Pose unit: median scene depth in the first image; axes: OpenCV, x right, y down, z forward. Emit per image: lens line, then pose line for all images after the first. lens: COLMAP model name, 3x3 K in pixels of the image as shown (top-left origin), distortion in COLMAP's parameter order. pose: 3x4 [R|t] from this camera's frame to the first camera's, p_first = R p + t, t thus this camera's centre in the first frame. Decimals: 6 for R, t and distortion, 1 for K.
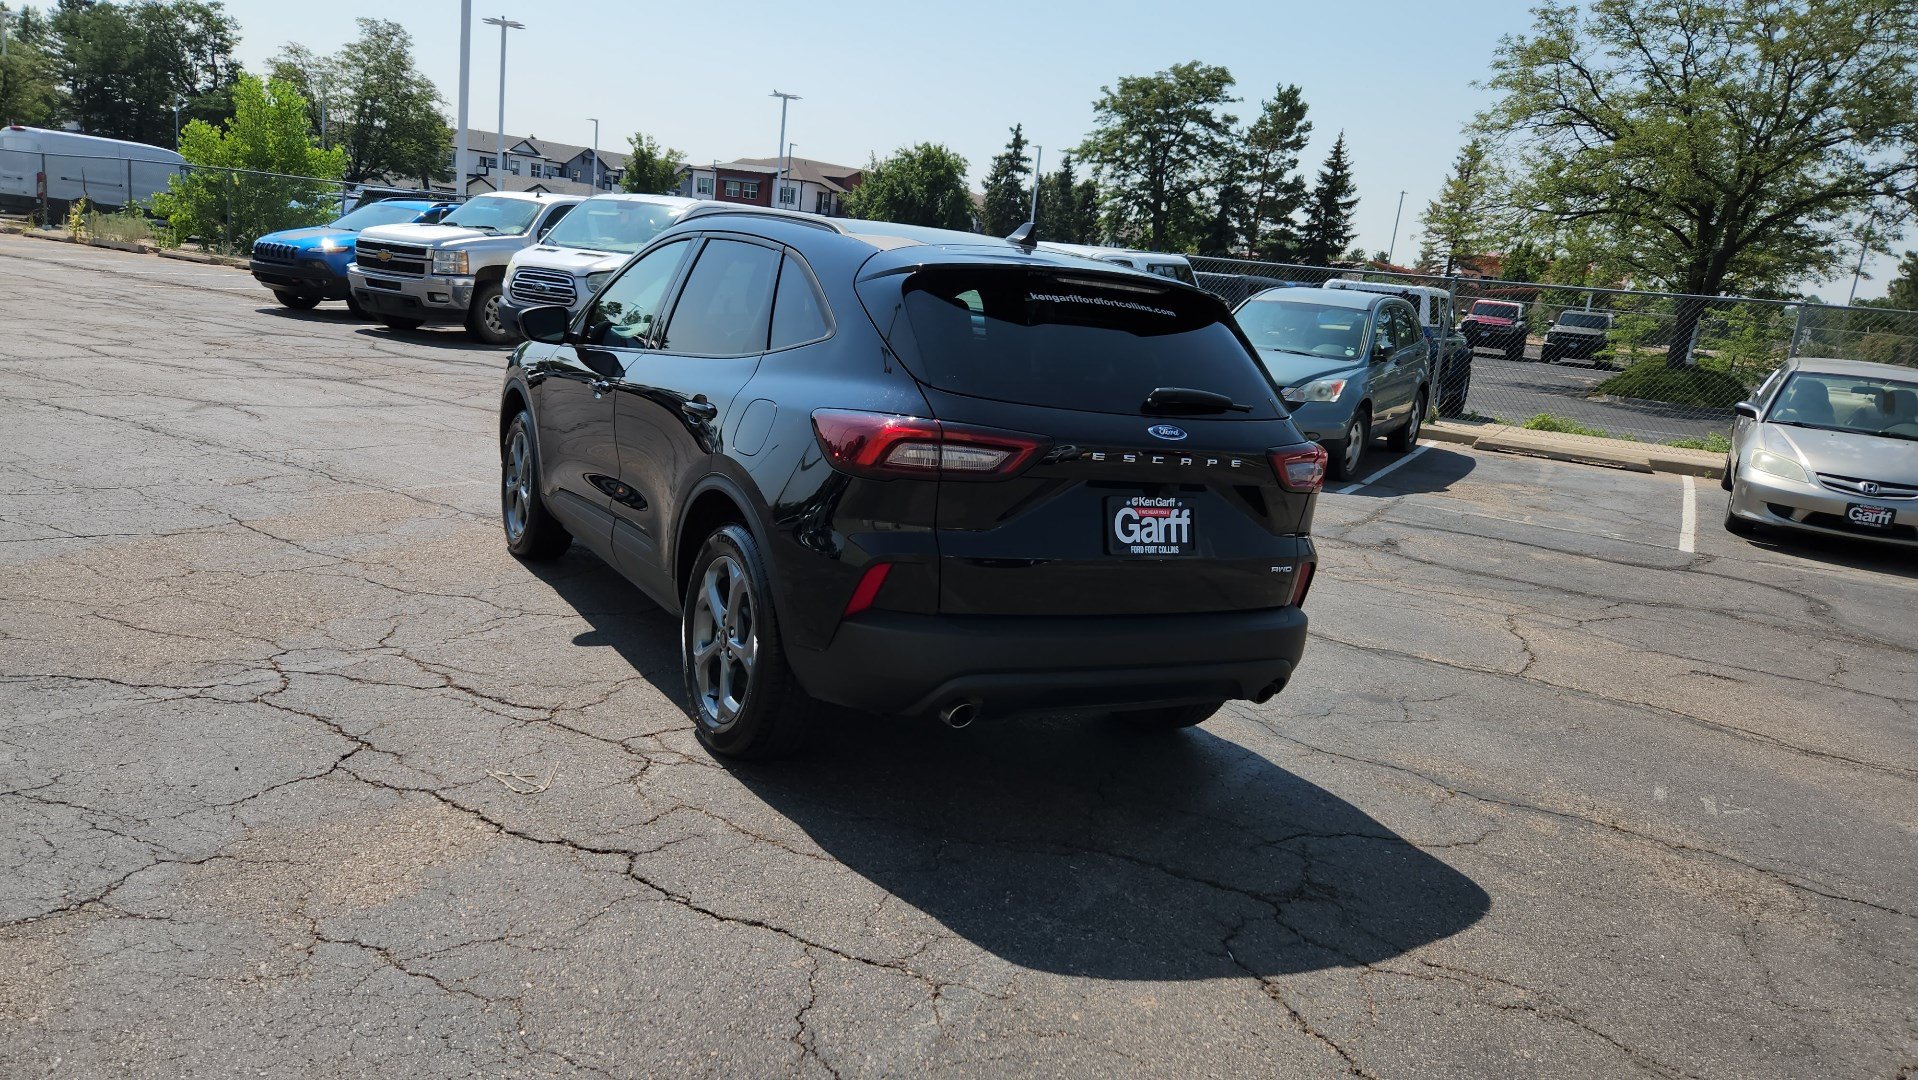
lens RADIAL K [[1284.8, 0, 917.9], [0, 1284.8, 524.5], [0, 0, 1]] dist [0.070881, -0.057496]
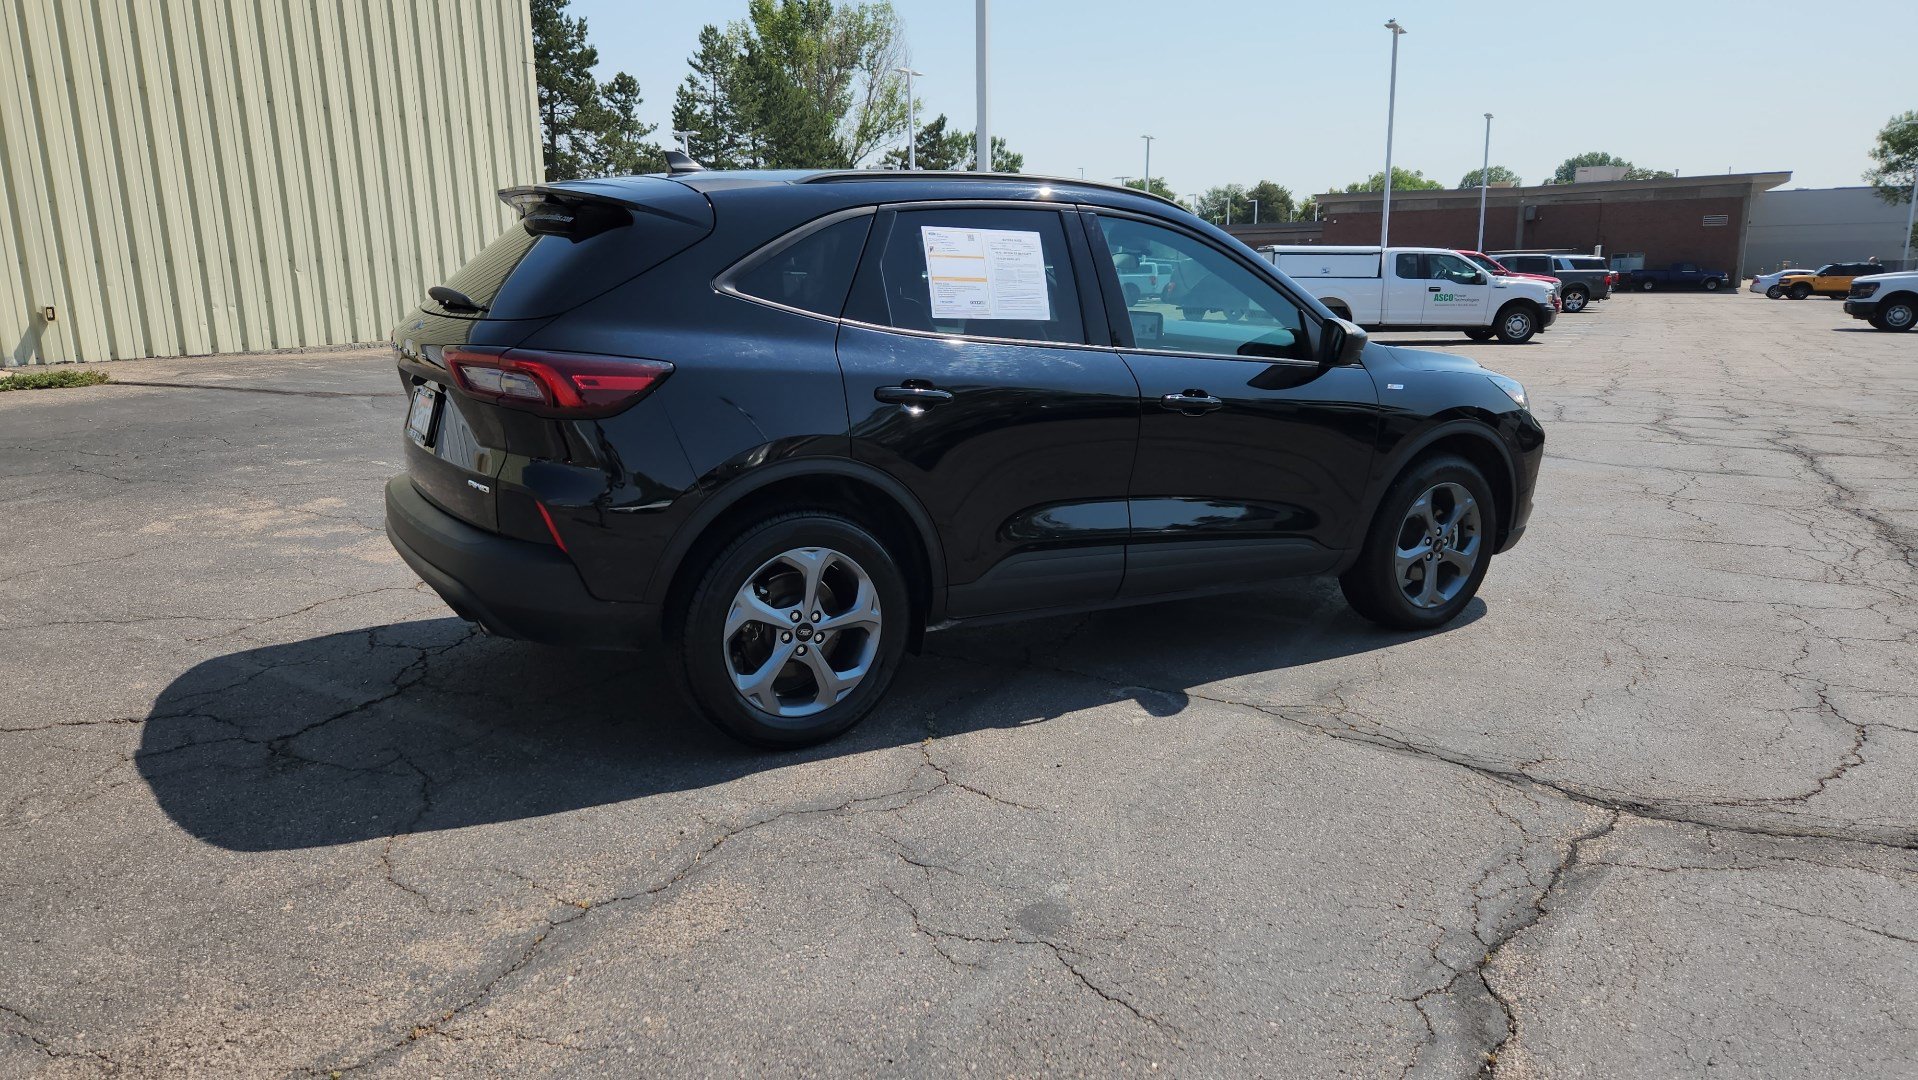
lens RADIAL K [[1284.8, 0, 938.1], [0, 1284.8, 540.1], [0, 0, 1]] dist [0.070881, -0.057496]
pose [[0.044205, 0.102590, -0.993741, 0.161968], [-0.196579, 0.976159, 0.092031, -0.010154], [0.979491, 0.191281, 0.063318, 0.171019]]
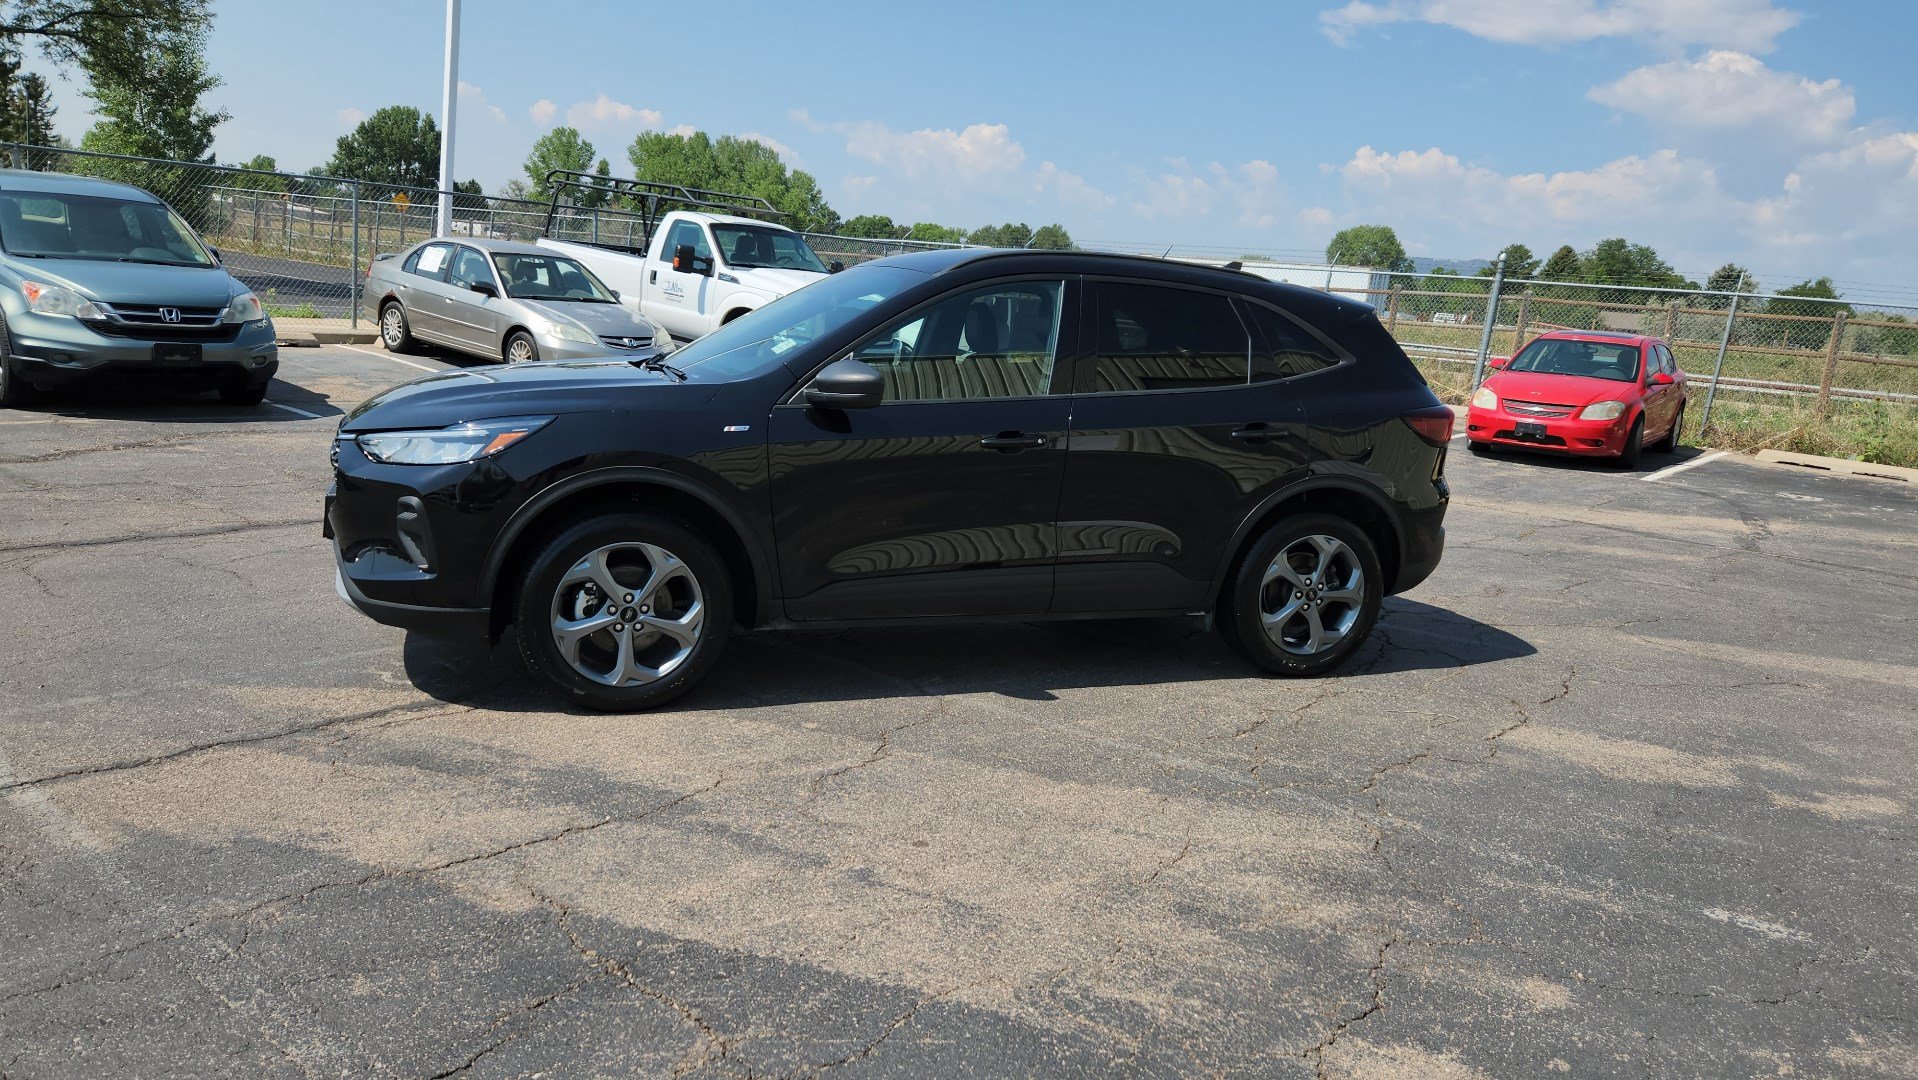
lens RADIAL K [[1284.8, 0, 934.0], [0, 1284.8, 541.8], [0, 0, 1]] dist [0.070881, -0.057496]
pose [[0.174297, -0.279954, 0.944058, -0.203179], [0.127221, 0.957101, 0.260333, -0.050415], [-0.976440, 0.074729, 0.202436, 0.151719]]
